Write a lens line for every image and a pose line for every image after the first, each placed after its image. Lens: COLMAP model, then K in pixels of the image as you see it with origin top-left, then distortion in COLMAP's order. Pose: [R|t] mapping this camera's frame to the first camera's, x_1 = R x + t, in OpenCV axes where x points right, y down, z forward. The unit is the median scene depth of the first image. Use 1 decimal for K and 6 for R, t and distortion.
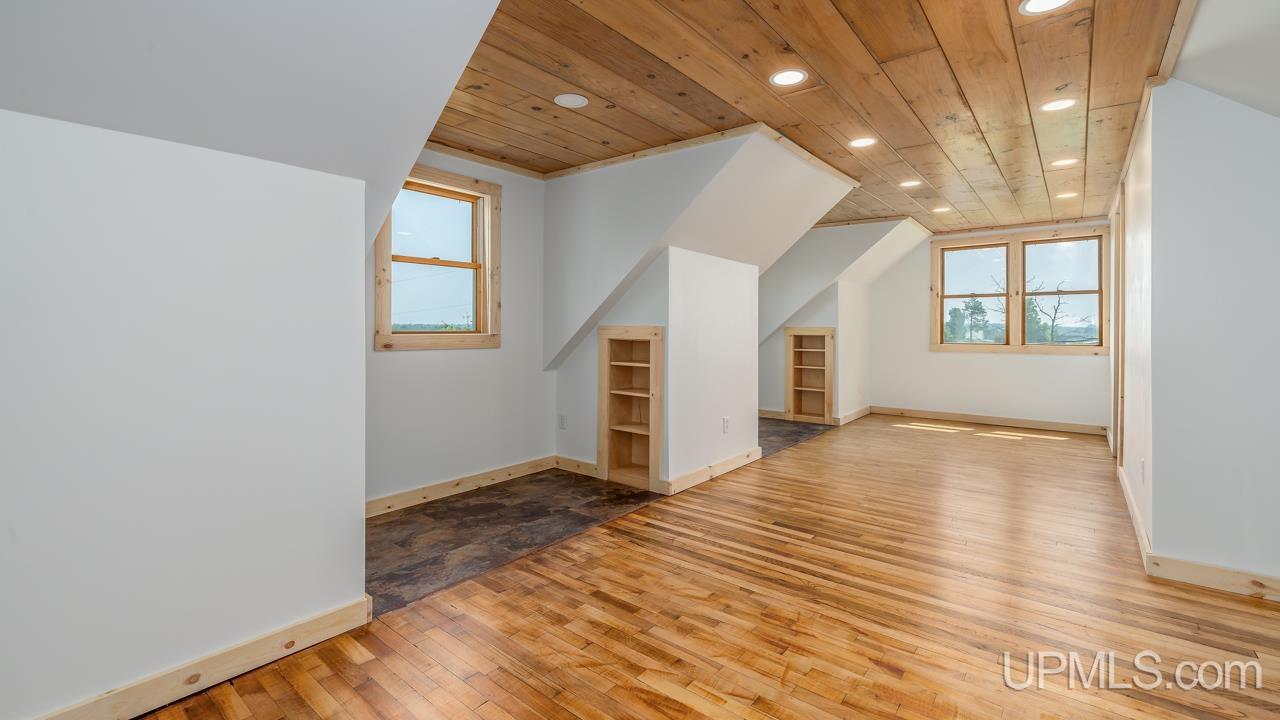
lens RADIAL K [[539.9, 0, 673.1], [0, 539.9, 321.1], [0, 0, 1]] dist [0.000910, 0.000140]
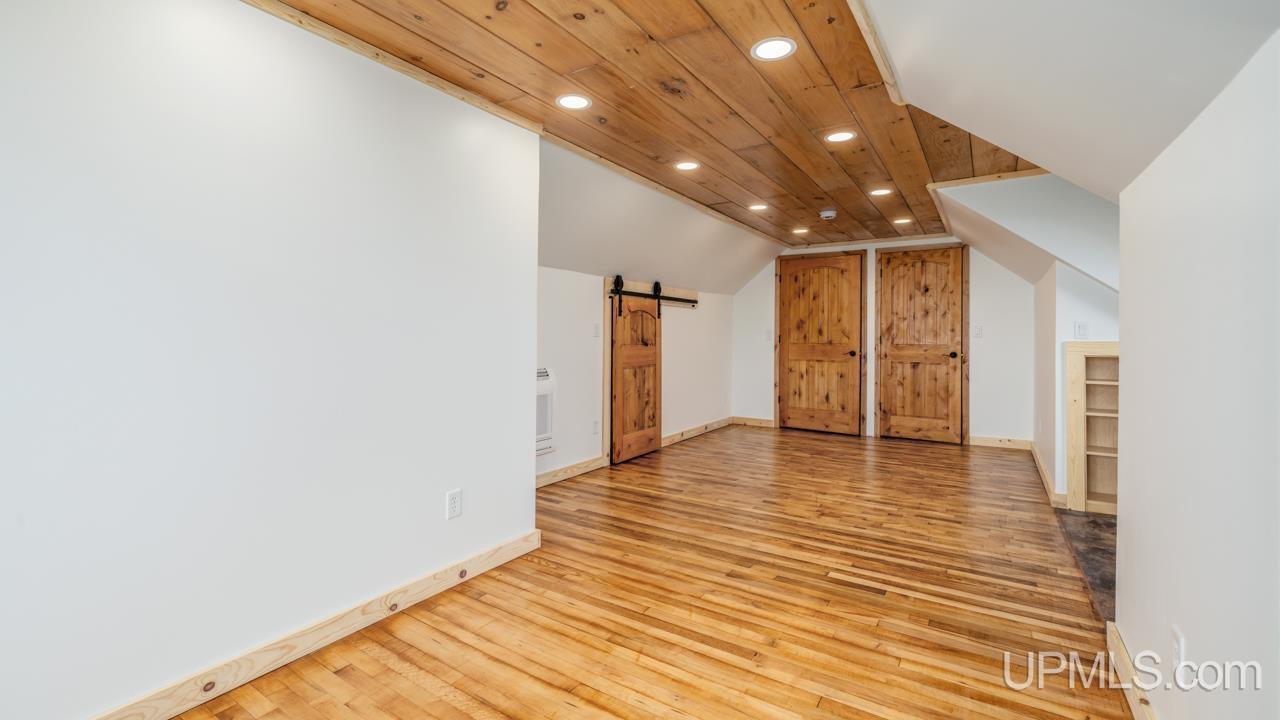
lens RADIAL K [[539.9, 0, 637.3], [0, 539.9, 348.6], [0, 0, 1]] dist [0.000910, 0.000140]
pose [[-0.998713, -0.004321, -0.050533, 0.664228], [-0.004830, 0.999939, 0.009945, 0.016995], [0.050487, 0.010176, -0.998673, 1.997450]]
